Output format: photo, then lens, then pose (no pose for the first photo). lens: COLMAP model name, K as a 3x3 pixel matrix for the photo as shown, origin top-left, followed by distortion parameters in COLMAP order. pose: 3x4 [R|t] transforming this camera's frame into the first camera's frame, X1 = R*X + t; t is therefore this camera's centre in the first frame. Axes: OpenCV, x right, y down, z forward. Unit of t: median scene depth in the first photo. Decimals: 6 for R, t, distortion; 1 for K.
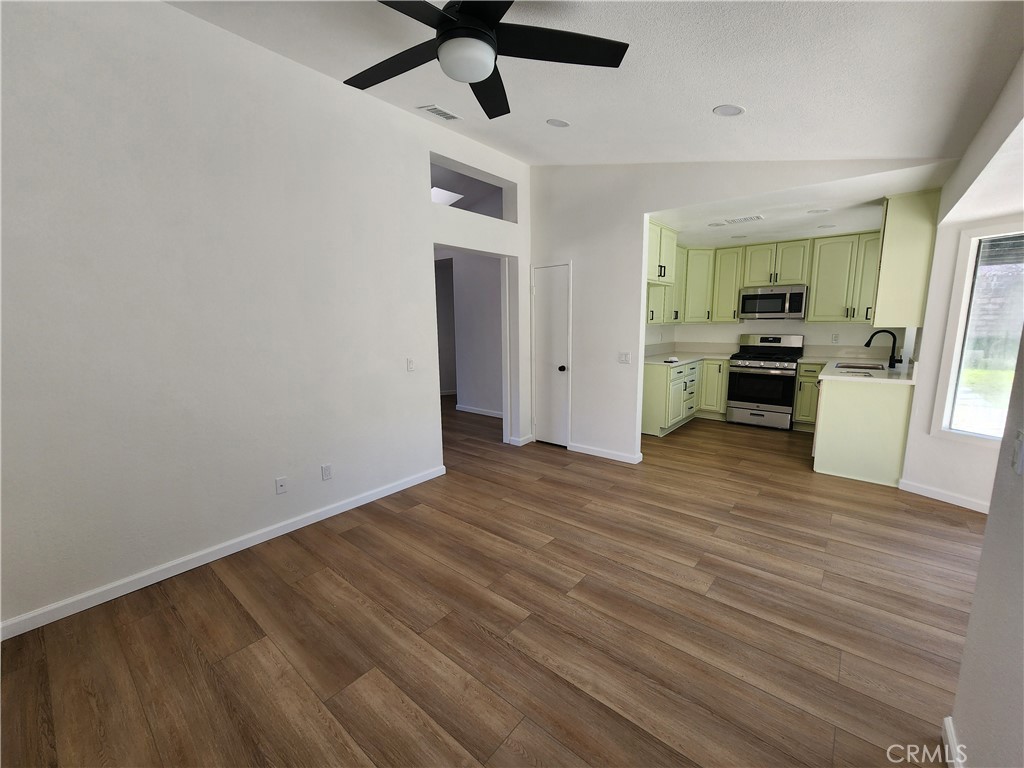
lens RADIAL K [[417.0, 0, 509.5], [0, 417.0, 384.1], [0, 0, 1]] dist [-0.003263, -0.000666]
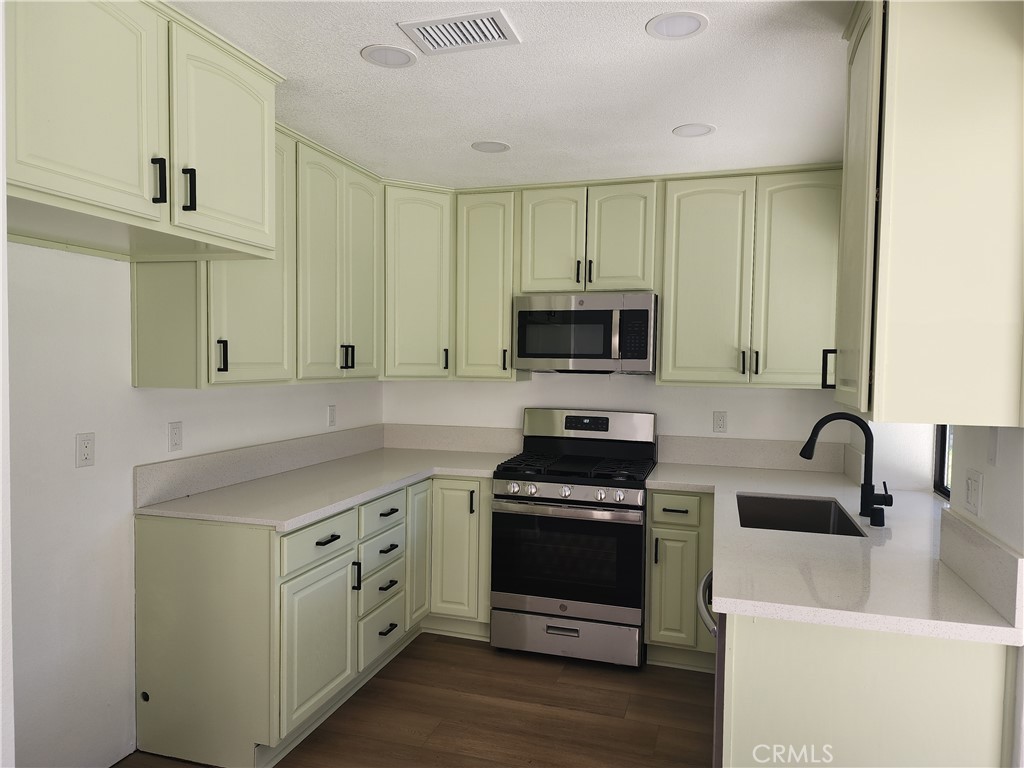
lens RADIAL K [[691.8, 0, 509.4], [0, 691.8, 389.5], [0, 0, 1]] dist [0.068765, -0.043079]
pose [[0.919863, 0.008207, 0.392154, 0.306046], [0.035415, 0.993960, -0.103874, -0.075395], [-0.390638, 0.109438, 0.914016, 0.429080]]
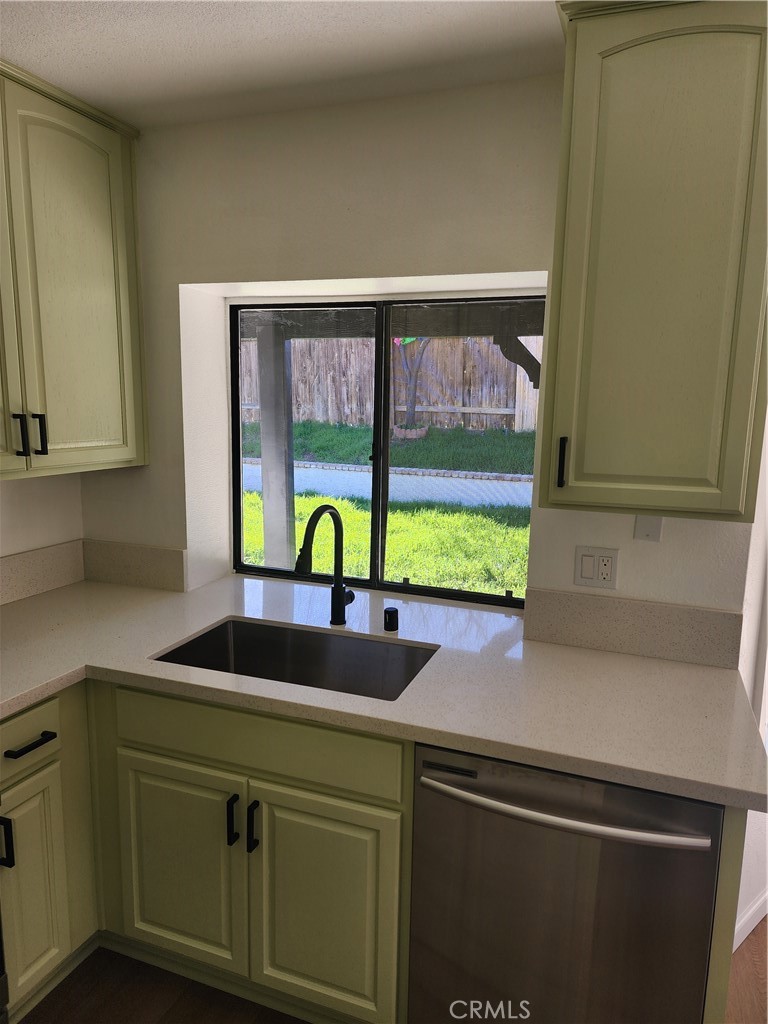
lens RADIAL K [[691.8, 0, 388.0], [0, 691.8, 514.8], [0, 0, 1]] dist [0.068765, -0.043079]
pose [[-0.305043, -0.150764, 0.940329, 0.355711], [0.134181, 0.970736, 0.199168, -0.163604], [-0.942838, 0.186929, -0.275887, 0.846735]]
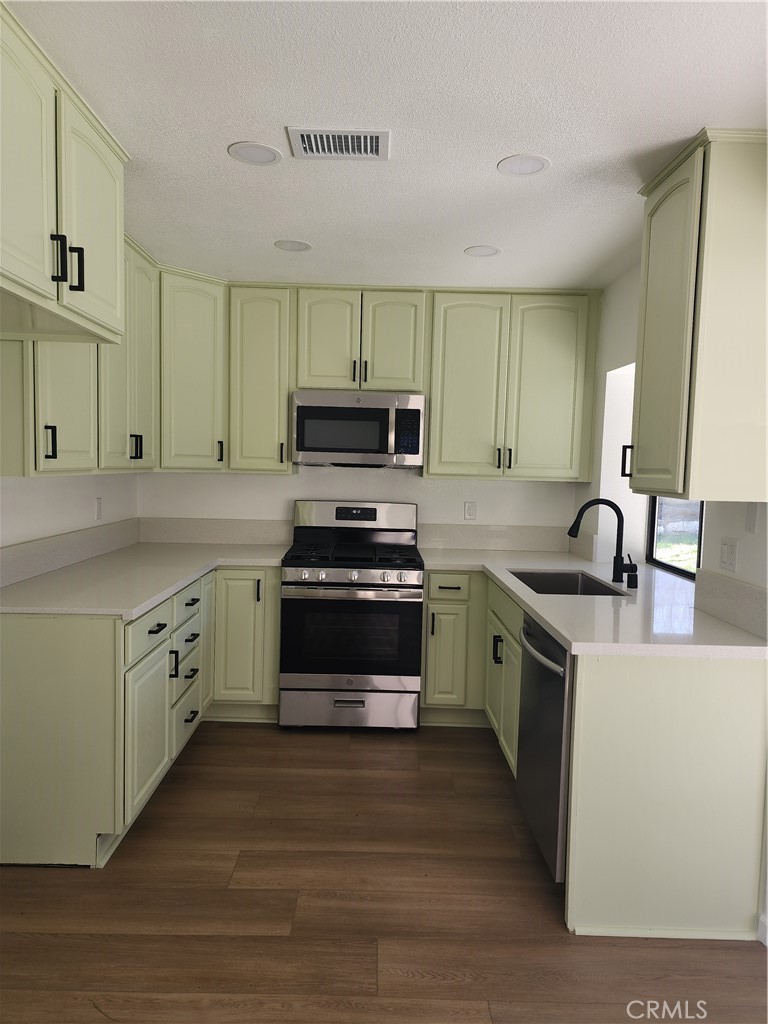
lens RADIAL K [[691.8, 0, 373.0], [0, 691.8, 512.1], [0, 0, 1]] dist [0.068765, -0.043079]
pose [[0.765585, -0.014341, 0.643175, 0.184355], [0.064862, 0.996378, -0.054990, -0.070645], [-0.640056, 0.083817, 0.763743, 0.457662]]
